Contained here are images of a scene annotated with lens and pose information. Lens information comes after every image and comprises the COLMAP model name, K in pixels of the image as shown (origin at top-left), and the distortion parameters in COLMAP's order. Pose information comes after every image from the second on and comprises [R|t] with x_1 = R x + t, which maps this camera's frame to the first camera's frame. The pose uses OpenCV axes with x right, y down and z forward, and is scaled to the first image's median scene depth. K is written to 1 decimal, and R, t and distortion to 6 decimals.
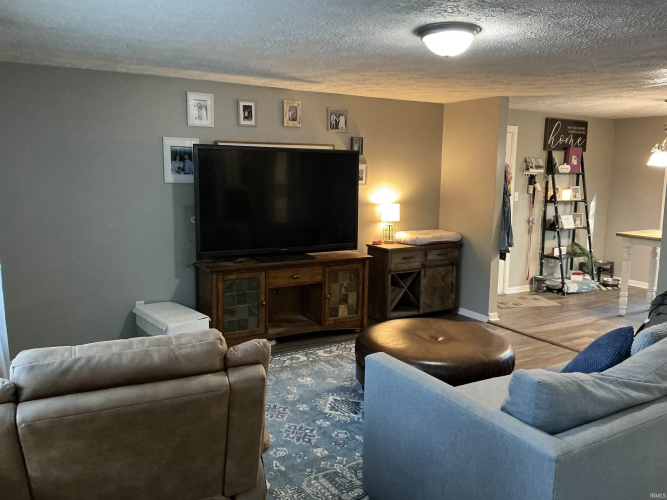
lens RADIAL K [[548.8, 0, 333.5], [0, 548.8, 250.0], [0, 0, 1]] dist [0.116846, -0.250488]
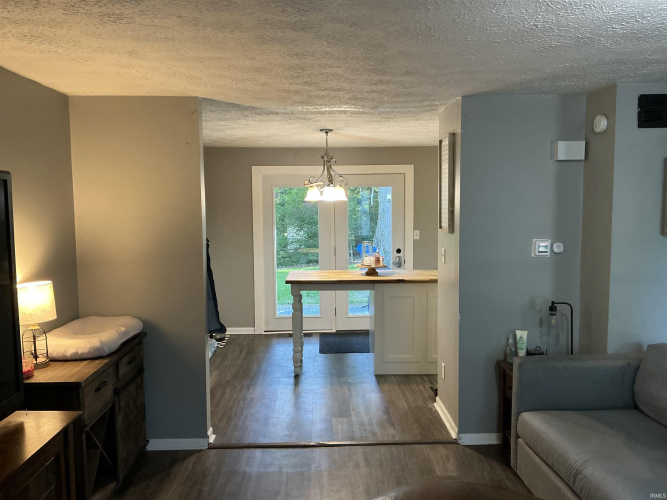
lens RADIAL K [[549.4, 0, 333.5], [0, 549.4, 250.0], [0, 0, 1]] dist [0.147013, -0.252488]
pose [[0.536015, -0.091310, 0.839256, -0.165906], [0.151577, 0.988387, 0.010726, -0.080376], [-0.830489, 0.121463, 0.543631, 0.510217]]
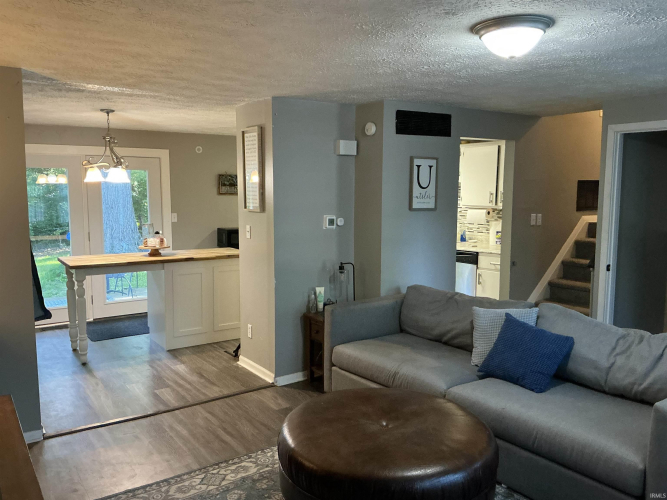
lens RADIAL K [[548.8, 0, 333.5], [0, 548.8, 250.0], [0, 0, 1]] dist [0.116846, -0.250488]
pose [[-0.013378, -0.125090, 0.992055, -0.314032], [0.158727, 0.979298, 0.125622, -0.101037], [-0.987232, 0.159147, 0.006754, 0.657638]]
